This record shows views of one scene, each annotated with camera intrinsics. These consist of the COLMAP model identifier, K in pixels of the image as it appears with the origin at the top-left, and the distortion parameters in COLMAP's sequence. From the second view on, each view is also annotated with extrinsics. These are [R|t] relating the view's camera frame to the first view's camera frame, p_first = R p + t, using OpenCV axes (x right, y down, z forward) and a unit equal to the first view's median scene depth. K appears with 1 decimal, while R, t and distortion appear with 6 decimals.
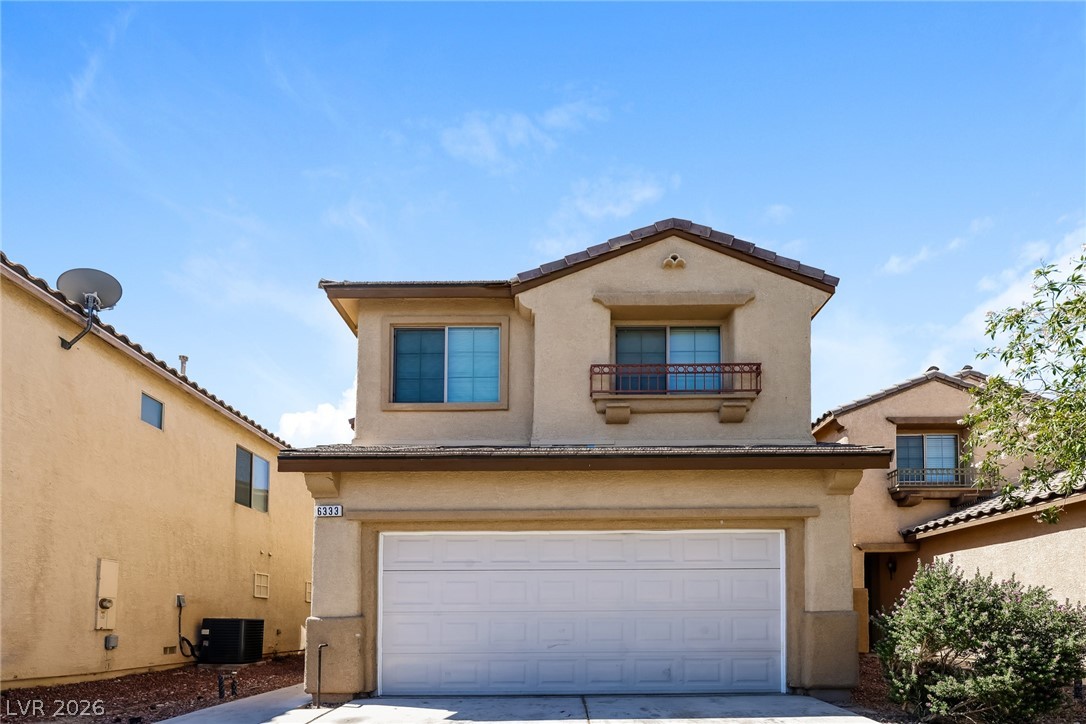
lens RADIAL K [[457.6, 0, 532.4], [0, 457.6, 358.9], [0, 0, 1]] dist [0.001605, 0.000473]
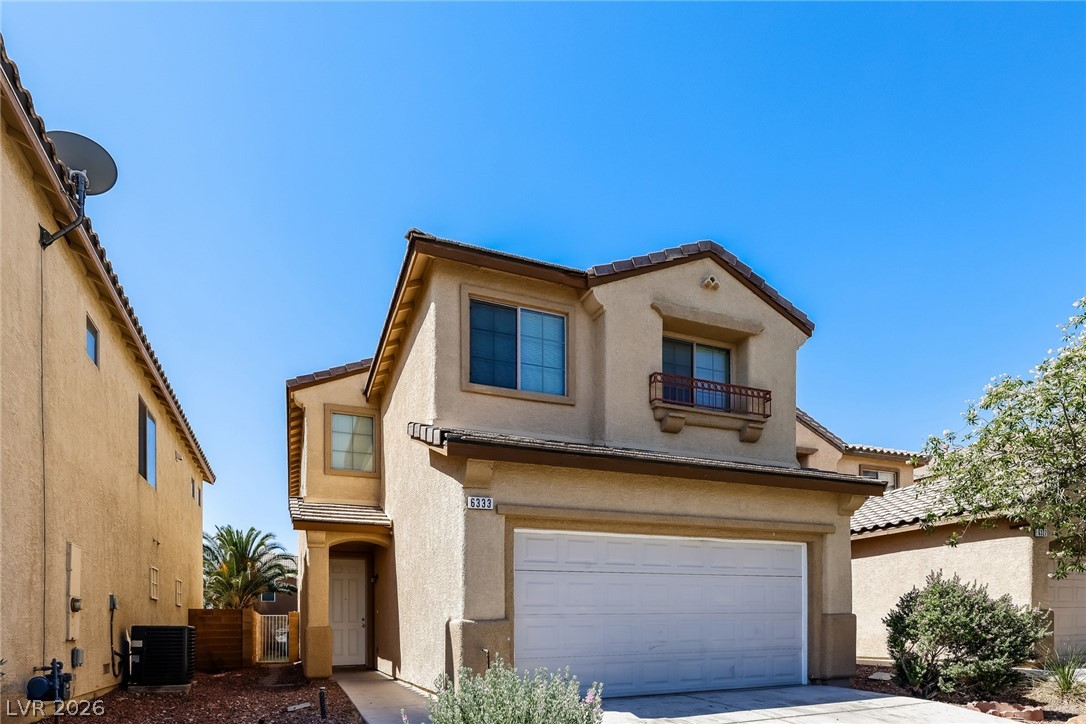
lens RADIAL K [[507.8, 0, 543.3], [0, 507.8, 340.5], [0, 0, 1]] dist [0.002509, -0.000014]
pose [[0.933870, 0.168139, 0.315620, -0.479513], [-0.169268, 0.985277, -0.024043, 0.013296], [-0.315015, -0.030971, 0.948581, 0.013207]]
